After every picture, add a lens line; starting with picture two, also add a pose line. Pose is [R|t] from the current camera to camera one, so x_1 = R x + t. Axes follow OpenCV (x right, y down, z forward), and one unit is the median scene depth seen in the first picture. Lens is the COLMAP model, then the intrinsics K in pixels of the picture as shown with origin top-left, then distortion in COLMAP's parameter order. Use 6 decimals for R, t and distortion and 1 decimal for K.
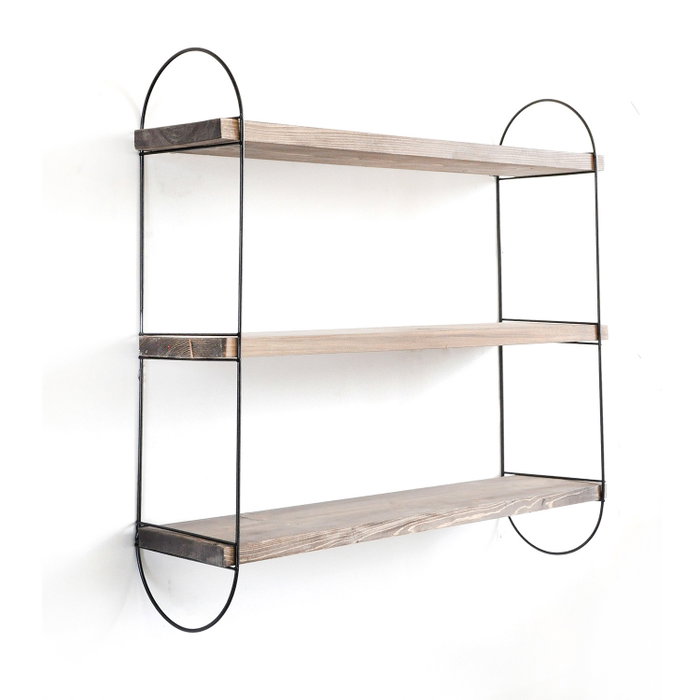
lens RADIAL K [[1414.4, 0, 350.0], [0, 1414.4, 350.0], [0, 0, 1]] dist [-0.066697, -0.261110]
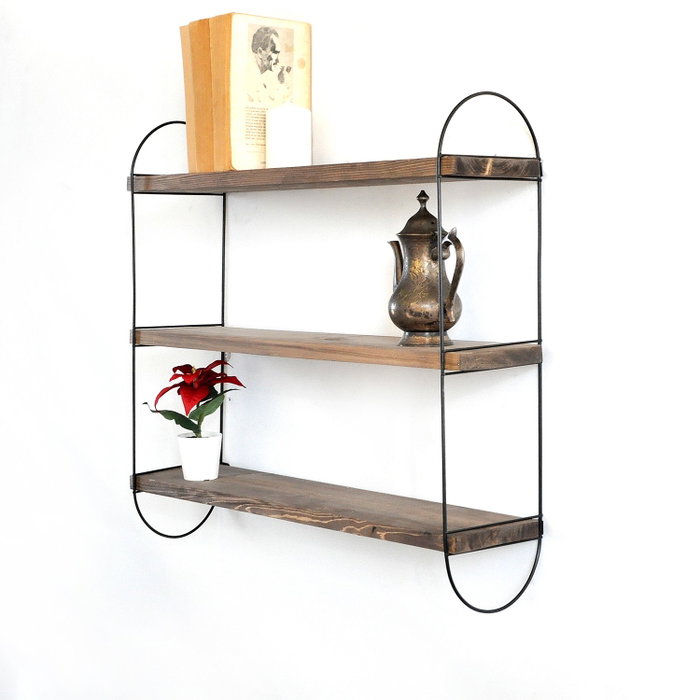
lens RADIAL K [[1492.4, 0, 350.0], [0, 1492.4, 350.0], [0, 0, 1]] dist [-0.059429, -0.061876]
pose [[0.003509, 0.074064, -0.997247, 1.262095], [-0.044437, 0.996280, 0.073836, -0.097419], [0.999006, 0.044056, 0.006787, 1.078750]]
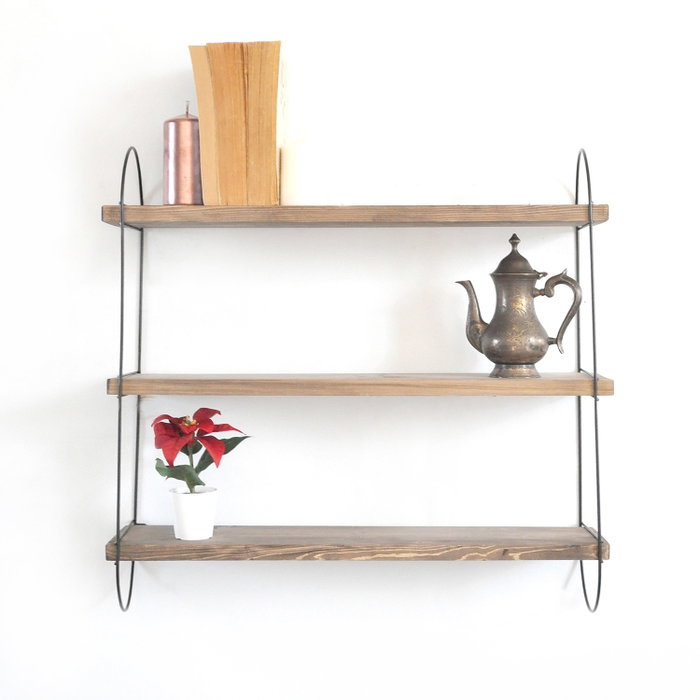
lens RADIAL K [[1492.4, 0, 350.0], [0, 1492.4, 350.0], [0, 0, 1]] dist [-0.059429, -0.061876]
pose [[0.727254, 0.024617, -0.685927, 0.871363], [-0.034803, 0.999394, -0.001034, -0.035860], [0.685486, 0.024624, 0.727670, 0.159236]]
